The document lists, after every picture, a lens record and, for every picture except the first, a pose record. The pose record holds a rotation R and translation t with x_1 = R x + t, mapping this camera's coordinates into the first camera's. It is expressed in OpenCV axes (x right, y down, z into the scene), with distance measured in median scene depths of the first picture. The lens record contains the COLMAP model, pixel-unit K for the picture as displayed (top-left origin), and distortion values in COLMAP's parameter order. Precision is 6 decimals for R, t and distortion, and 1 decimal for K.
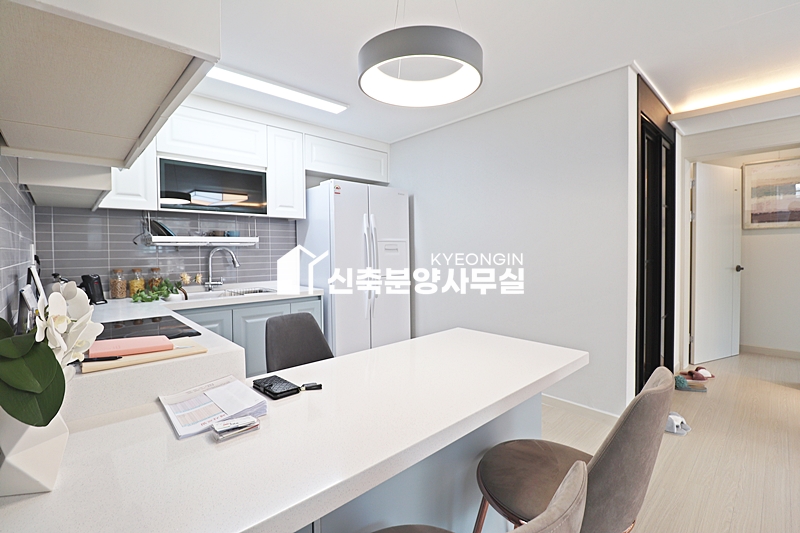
lens RADIAL K [[366.9, 0, 395.2], [0, 366.9, 261.6], [0, 0, 1]] dist [-0.003907, -0.010857]
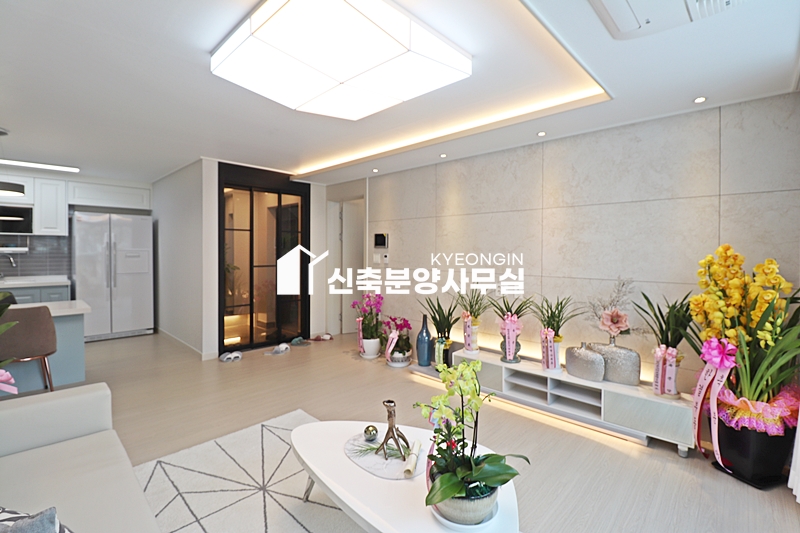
lens RADIAL K [[366.9, 0, 401.0], [0, 366.9, 255.4], [0, 0, 1]] dist [-0.003907, -0.010857]
pose [[0.997661, 0.012728, 0.067153, 1.134690], [-0.011407, 0.999734, -0.020026, -0.020036], [-0.067390, 0.019213, 0.997542, -0.668107]]
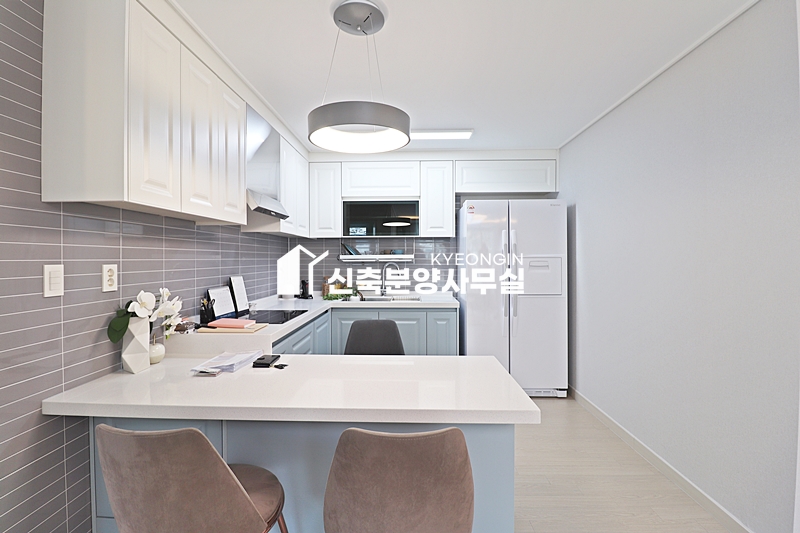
lens RADIAL K [[366.9, 0, 395.1], [0, 366.9, 261.4], [0, 0, 1]] dist [-0.003907, -0.010857]
pose [[0.707239, 0.013651, -0.706842, 0.439679], [-0.025036, 0.999670, -0.005744, -0.034890], [0.706531, 0.021759, 0.707348, 0.098570]]
